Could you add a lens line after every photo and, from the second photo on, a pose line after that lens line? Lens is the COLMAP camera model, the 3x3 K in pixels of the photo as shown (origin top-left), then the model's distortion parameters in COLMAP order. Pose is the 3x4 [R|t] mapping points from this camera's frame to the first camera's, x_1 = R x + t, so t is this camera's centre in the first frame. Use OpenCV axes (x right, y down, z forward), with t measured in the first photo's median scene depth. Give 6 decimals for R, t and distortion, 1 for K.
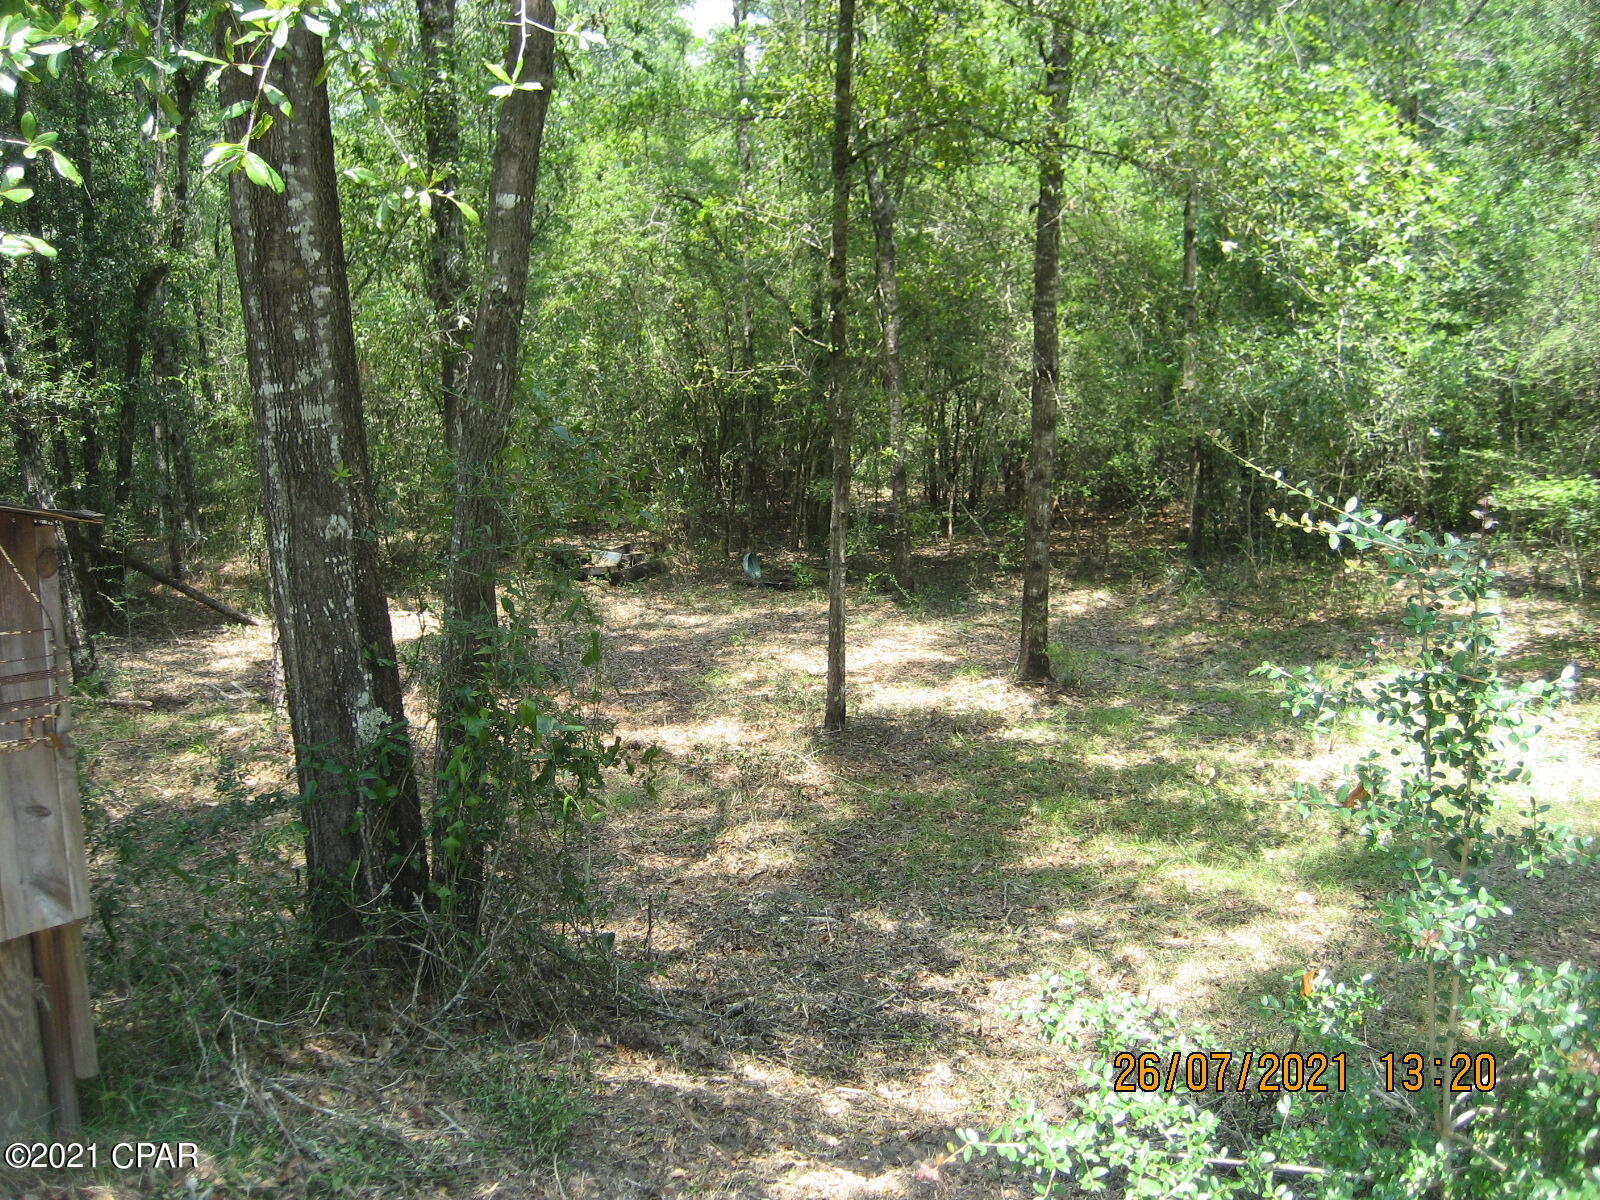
lens RADIAL K [[1678.3, 0, 788.0], [0, 1678.3, 609.1], [0, 0, 1]] dist [-0.155599, 0.230060]
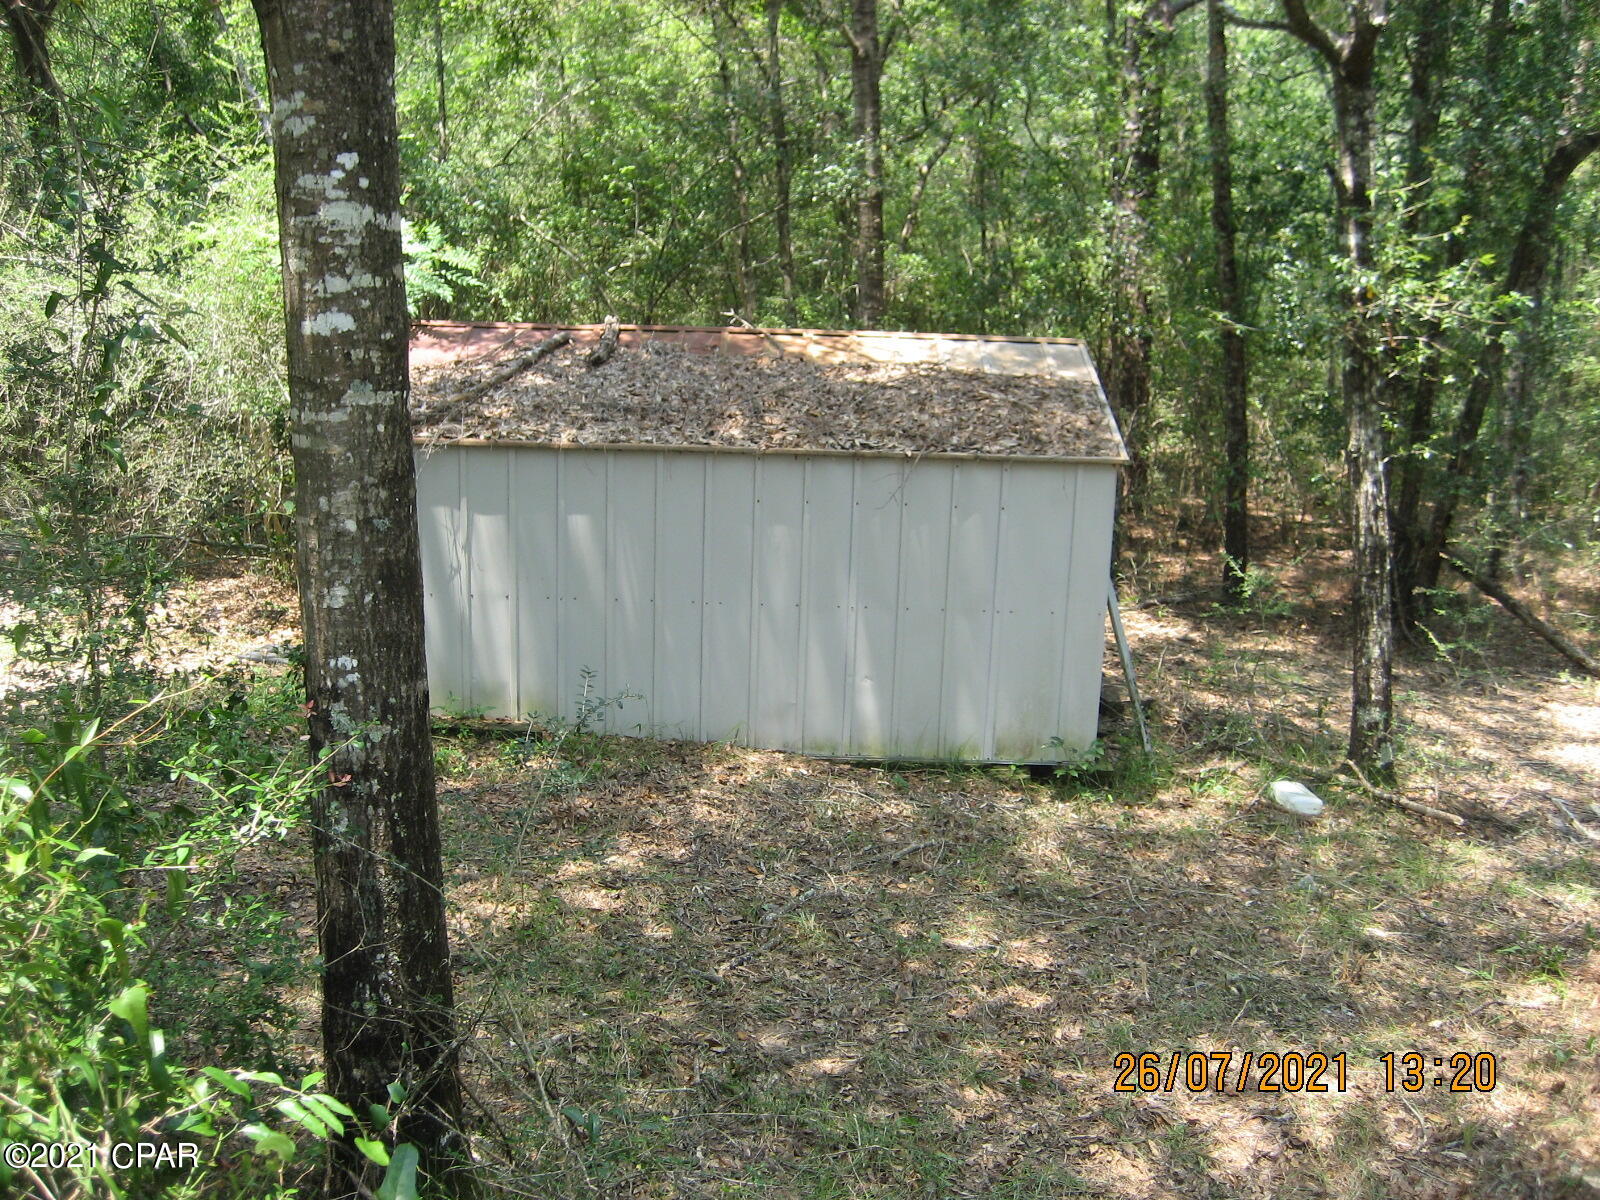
lens RADIAL K [[1678.3, 0, 788.0], [0, 1678.3, 609.1], [0, 0, 1]] dist [-0.155599, 0.230060]
pose [[0.734256, 0.210326, -0.645470, -0.195656], [-0.185048, 0.976800, 0.107789, -0.040129], [0.653166, 0.040298, 0.756142, 0.375315]]
